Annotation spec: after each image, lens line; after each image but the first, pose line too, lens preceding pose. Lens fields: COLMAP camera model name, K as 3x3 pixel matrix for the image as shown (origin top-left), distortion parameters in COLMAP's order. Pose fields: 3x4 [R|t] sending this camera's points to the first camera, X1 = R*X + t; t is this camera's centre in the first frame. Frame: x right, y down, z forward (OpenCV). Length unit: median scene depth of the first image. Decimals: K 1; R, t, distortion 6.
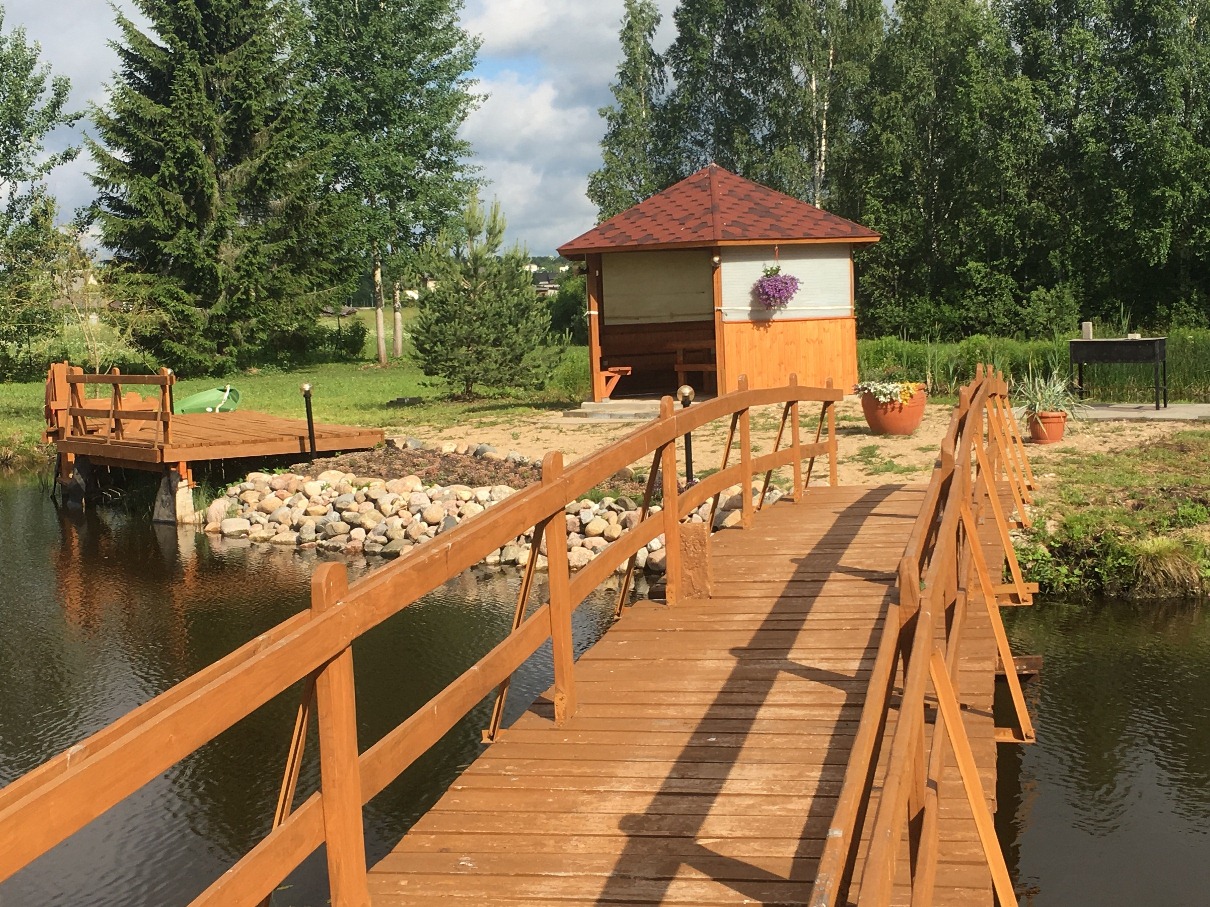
lens RADIAL K [[1882.0, 0, 605.0], [0, 1882.0, 453.5], [0, 0, 1]] dist [0.098017, -0.134632]
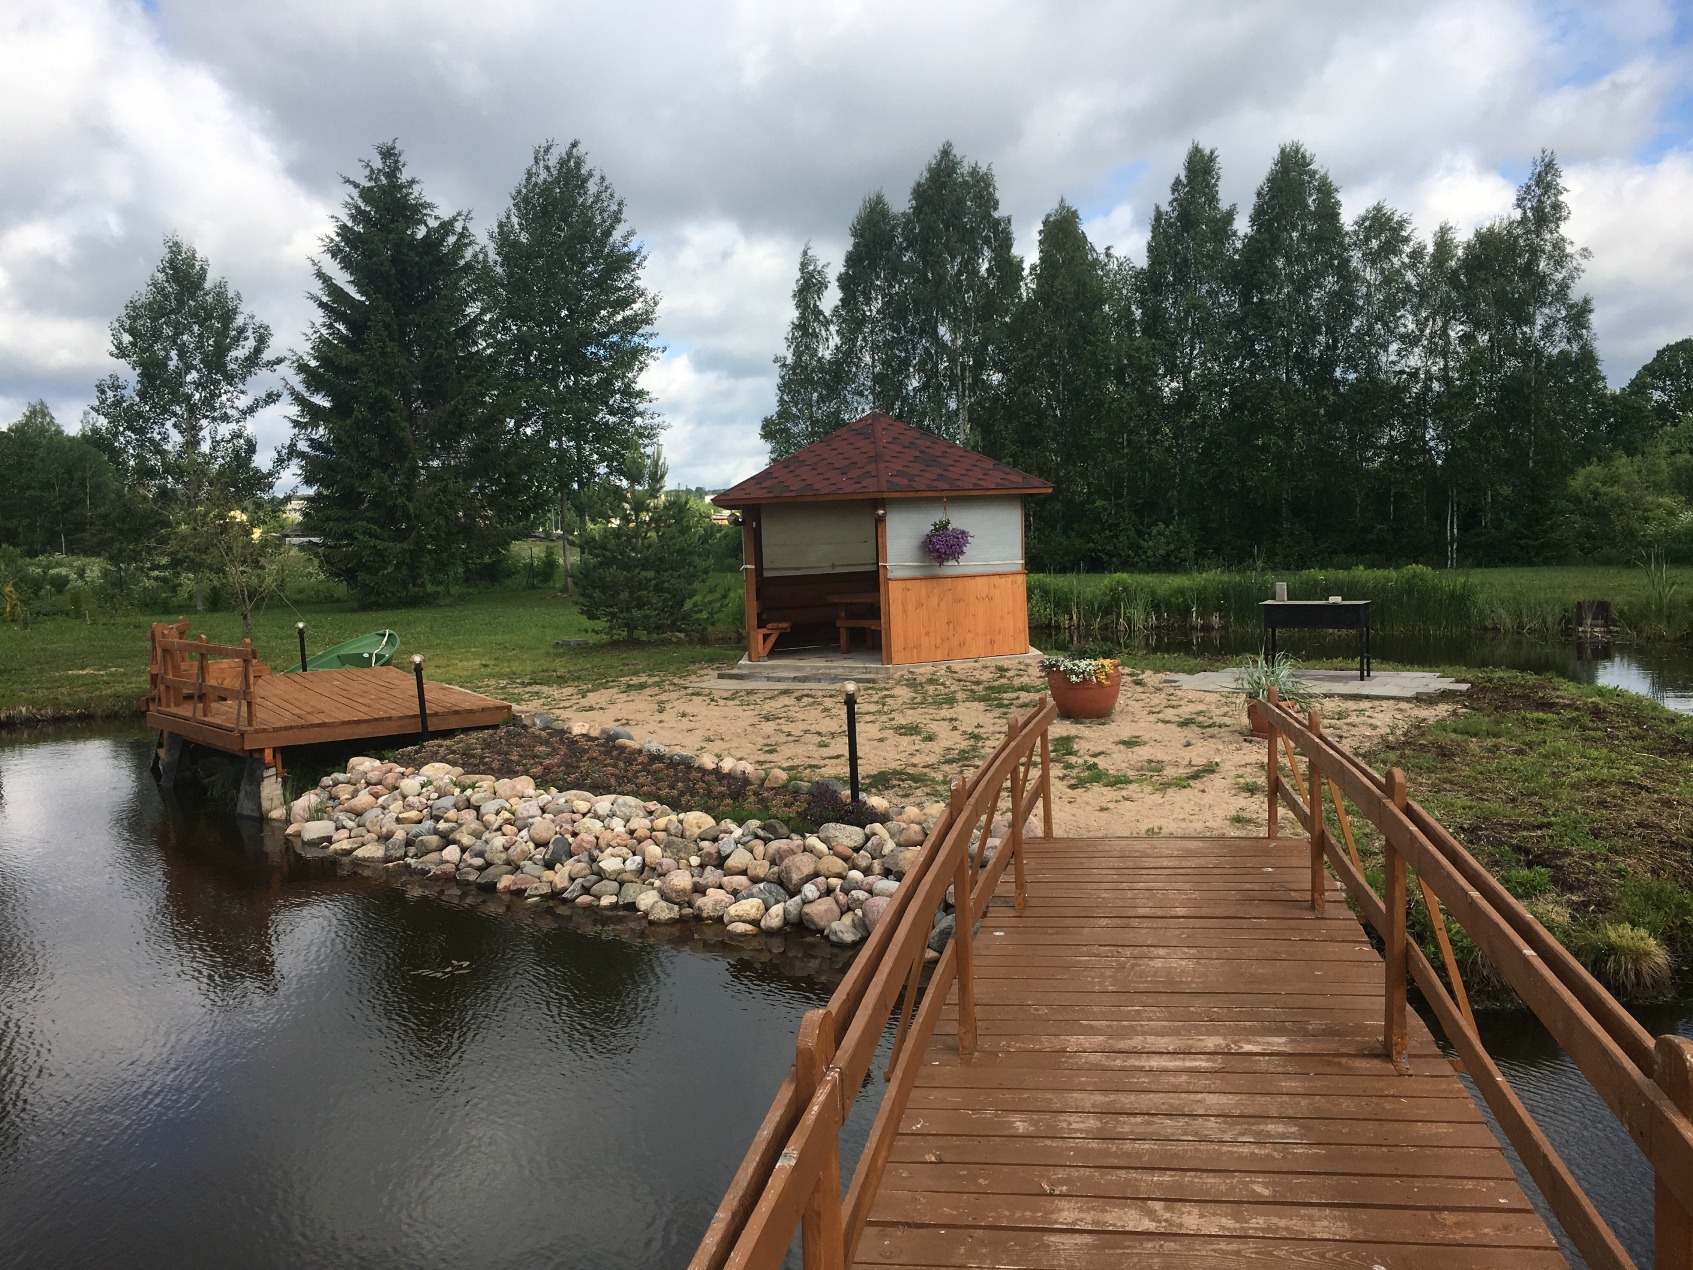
lens RADIAL K [[1430.7, 0, 846.5], [0, 1430.7, 635.0], [0, 0, 1]] dist [0.063715, 0.003698]
pose [[0.999042, -0.001152, 0.043738, 0.010874], [0.001103, 0.999999, 0.001146, -0.042140], [-0.043739, -0.001097, 0.999042, 0.288049]]
